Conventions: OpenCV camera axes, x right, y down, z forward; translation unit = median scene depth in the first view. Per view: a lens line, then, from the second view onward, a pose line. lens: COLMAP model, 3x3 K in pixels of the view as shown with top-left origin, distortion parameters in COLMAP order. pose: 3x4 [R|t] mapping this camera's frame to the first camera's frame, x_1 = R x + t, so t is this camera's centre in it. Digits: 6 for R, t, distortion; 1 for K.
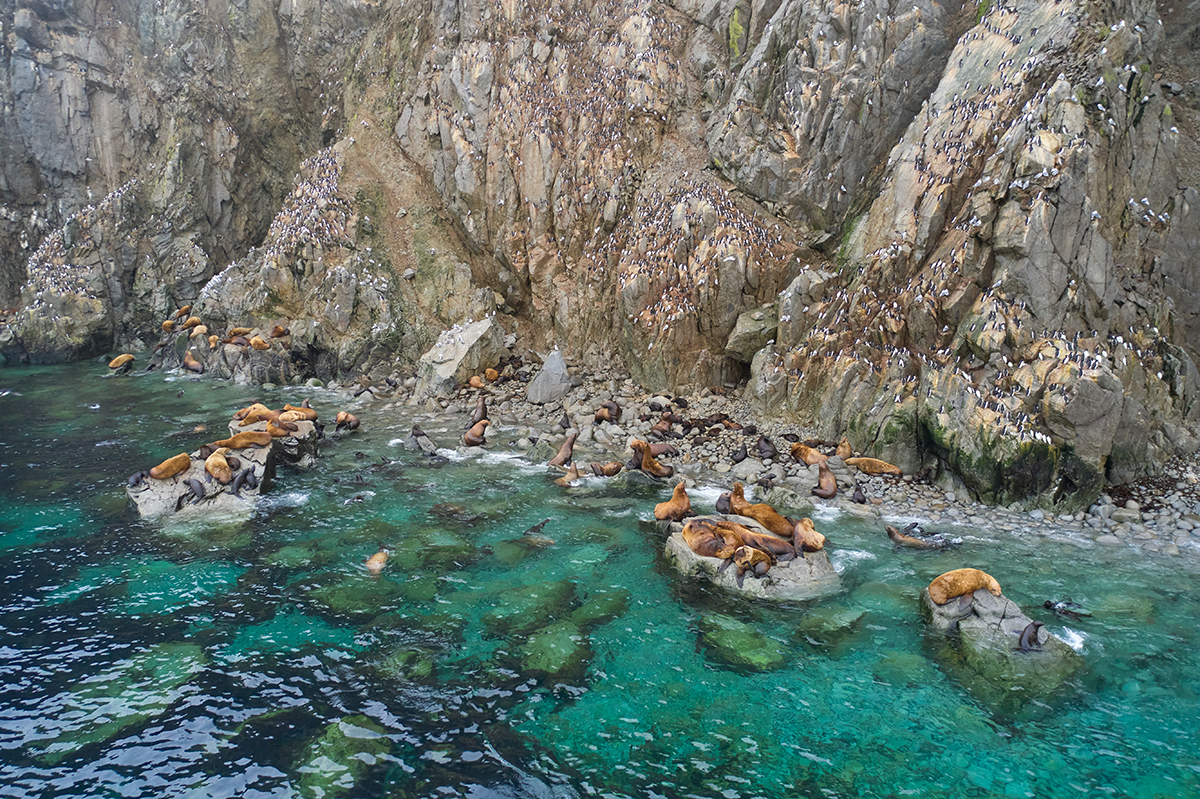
lens RADIAL K [[931.8, 0, 600.0], [0, 931.8, 399.5], [0, 0, 1]] dist [-0.033605, 0.008250]
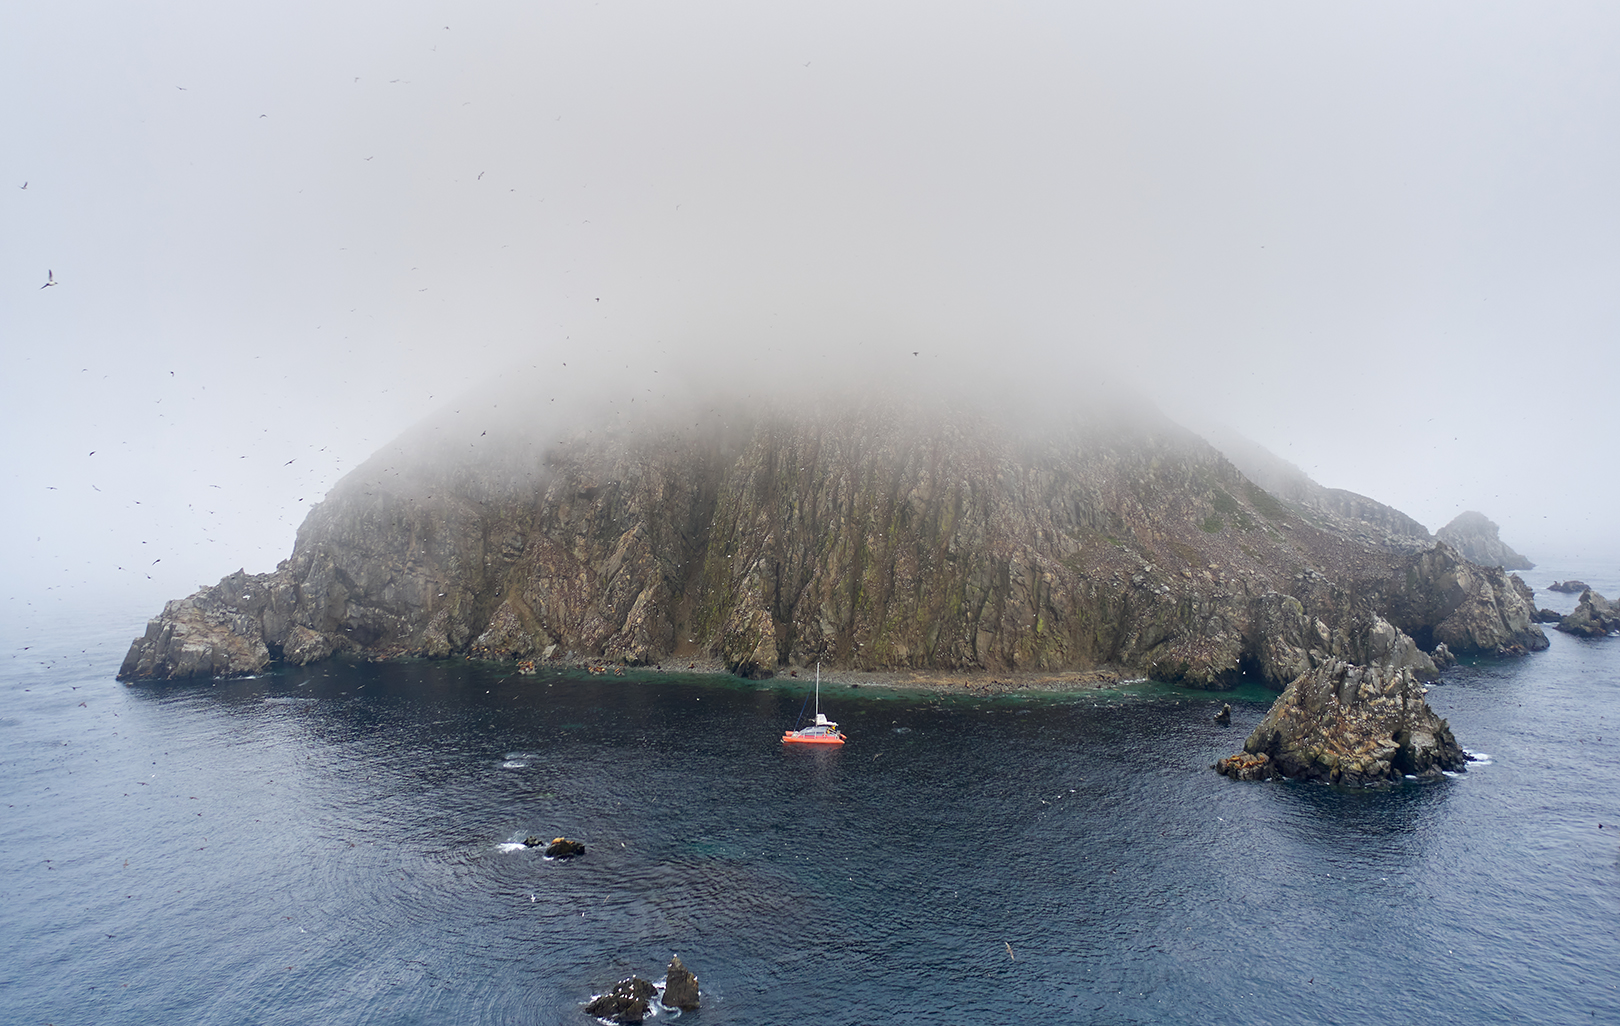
lens RADIAL K [[1291.5, 0, 765.5], [0, 1291.5, 495.0], [0, 0, 1]] dist [-0.009820, -0.001347]
pose [[0.983755, -0.026552, 0.177543, -0.182247], [0.056183, 0.984856, -0.164020, 0.267340], [-0.170499, 0.171331, 0.970348, -5.039479]]
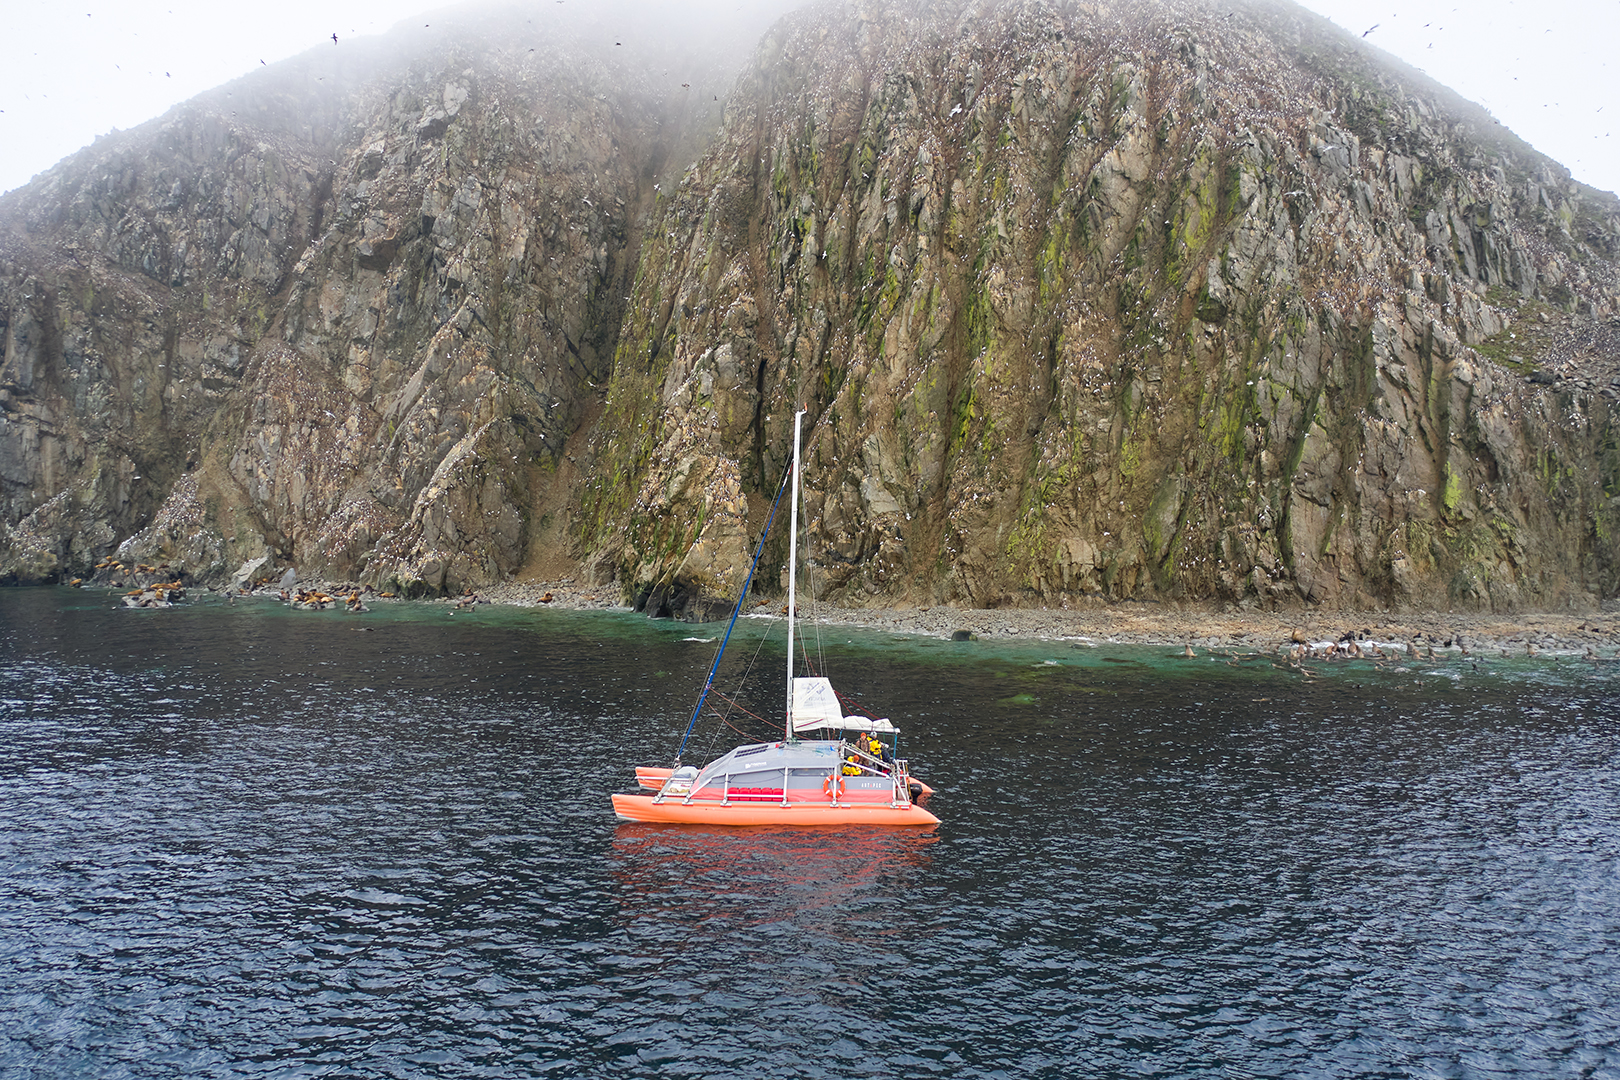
lens RADIAL K [[1257.9, 0, 810.0], [0, 1257.9, 540.0], [0, 0, 1]] dist [-0.033605, 0.008250]
pose [[0.980422, -0.001398, 0.196905, 0.476651], [0.033589, 0.986506, -0.160245, 0.332772], [-0.194024, 0.163721, 0.967238, -1.811818]]
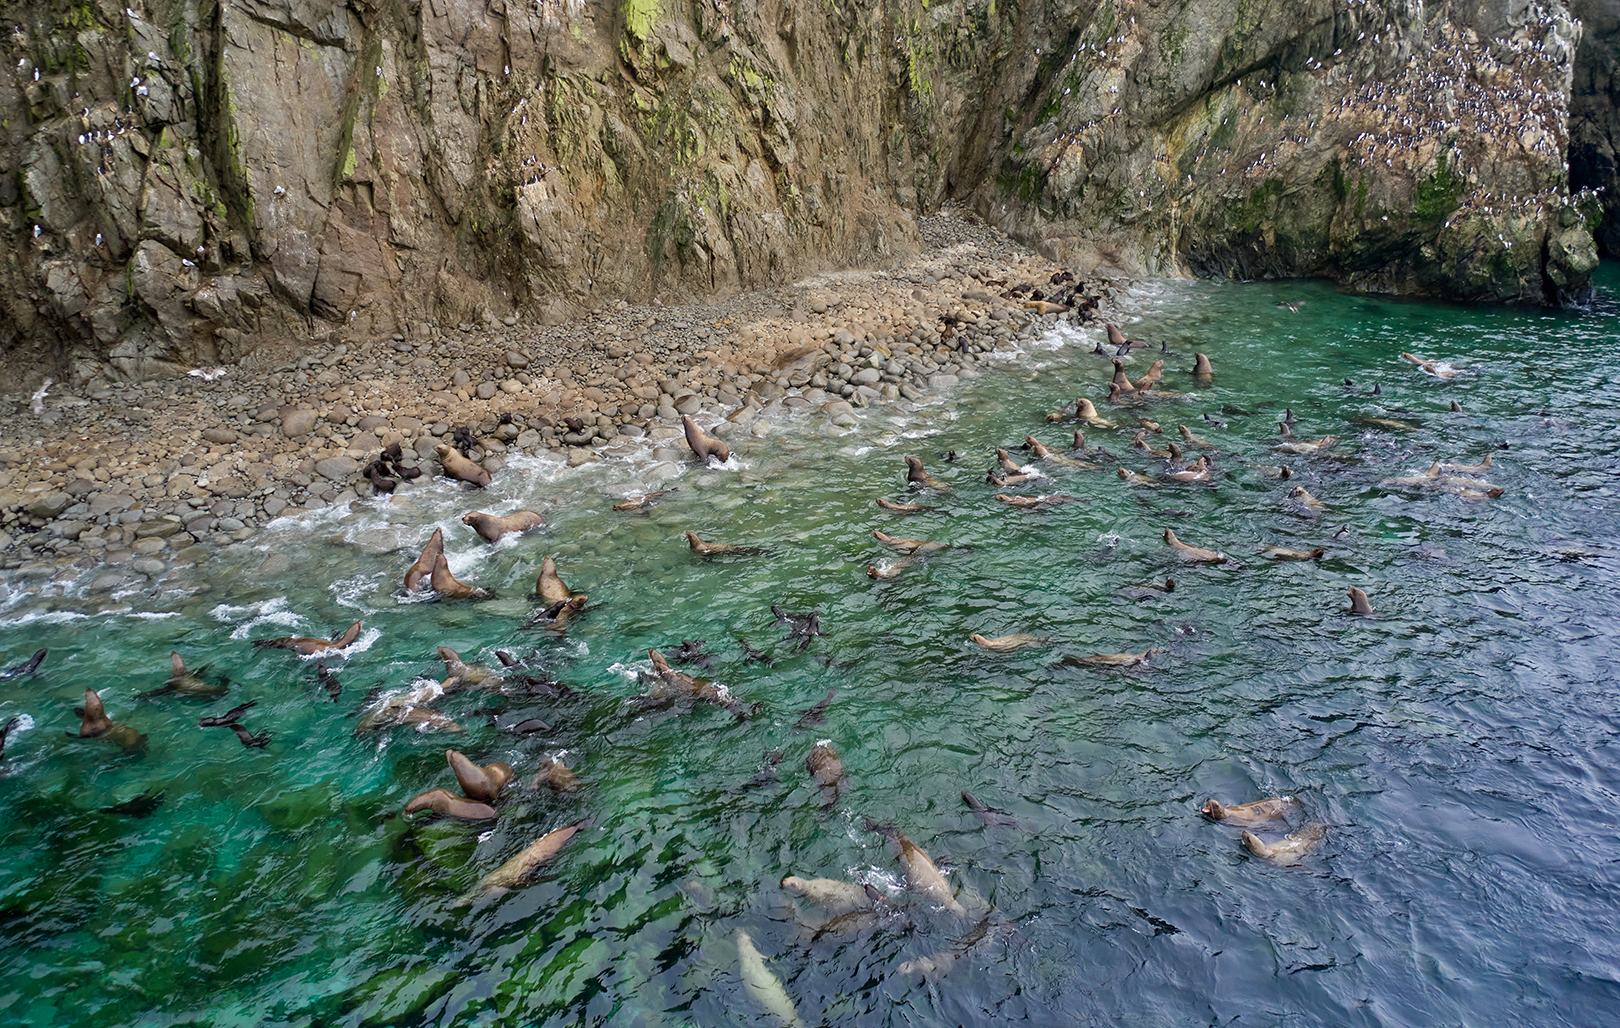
lens RADIAL K [[1157.5, 0, 810.0], [0, 1157.5, 514.0], [0, 0, 1]] dist [-0.026763, -0.003514]
pose [[0.710604, -0.289458, 0.641293, 1.272932], [0.140299, 0.951445, 0.273988, 0.127824], [-0.689463, -0.104724, 0.716711, -0.867775]]
